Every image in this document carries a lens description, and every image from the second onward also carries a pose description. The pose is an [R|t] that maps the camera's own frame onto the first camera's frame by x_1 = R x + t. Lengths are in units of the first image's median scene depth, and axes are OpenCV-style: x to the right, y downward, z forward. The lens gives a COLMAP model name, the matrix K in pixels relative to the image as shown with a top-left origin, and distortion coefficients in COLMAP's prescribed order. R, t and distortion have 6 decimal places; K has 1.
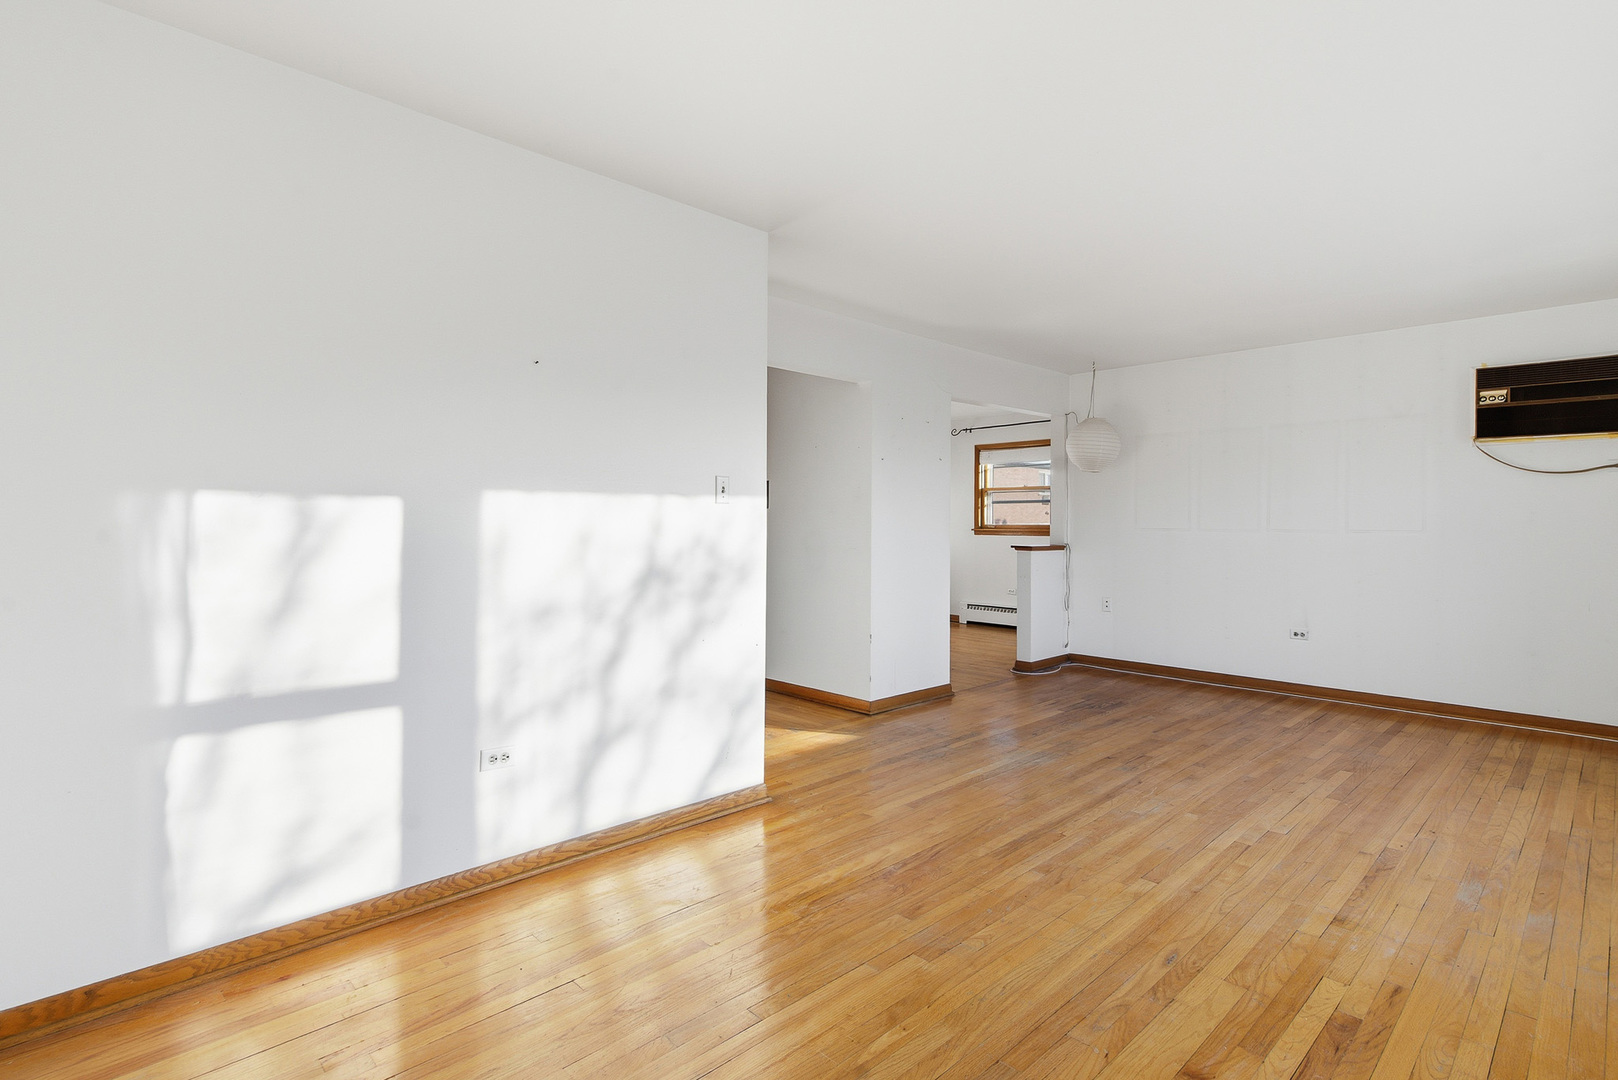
lens RADIAL K [[741.9, 0, 807.7], [0, 741.9, 533.7], [0, 0, 1]] dist [0.003250, -0.002575]
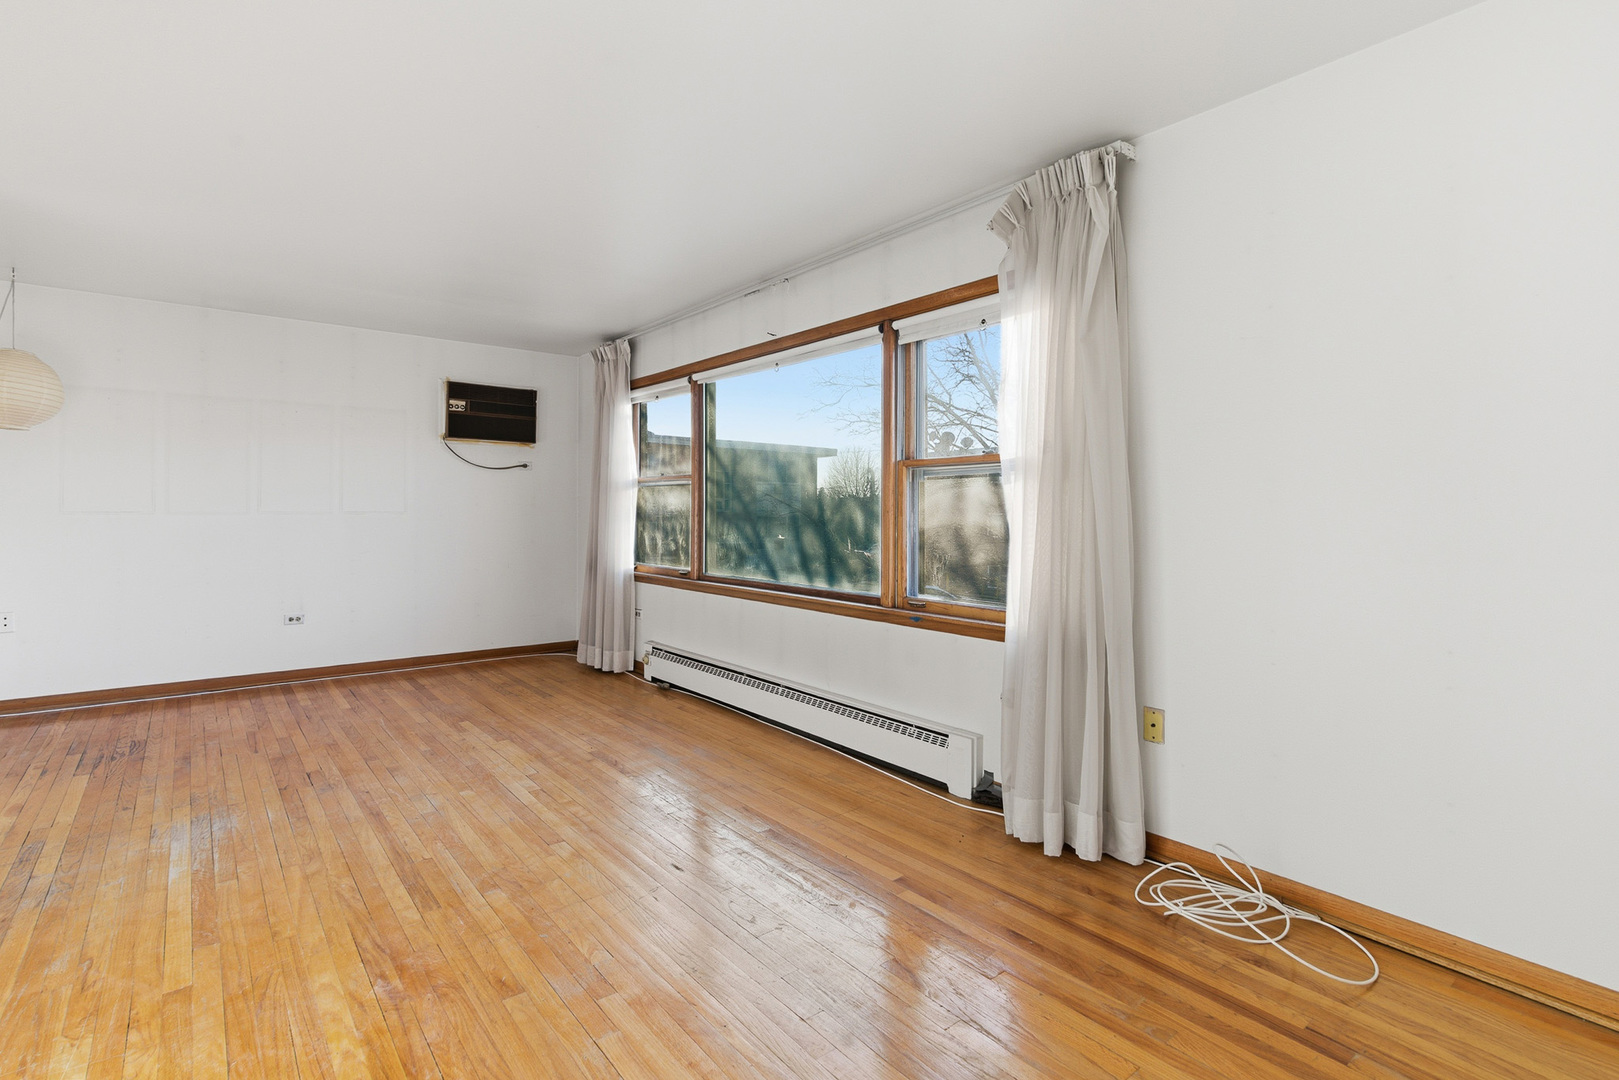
lens RADIAL K [[742.4, 0, 808.0], [0, 742.4, 533.6], [0, 0, 1]] dist [0.003250, -0.002575]
pose [[0.131577, -0.033984, 0.990723, -0.415489], [0.010715, 0.999403, 0.032859, -0.003199], [-0.991248, 0.006292, 0.131862, 0.397042]]
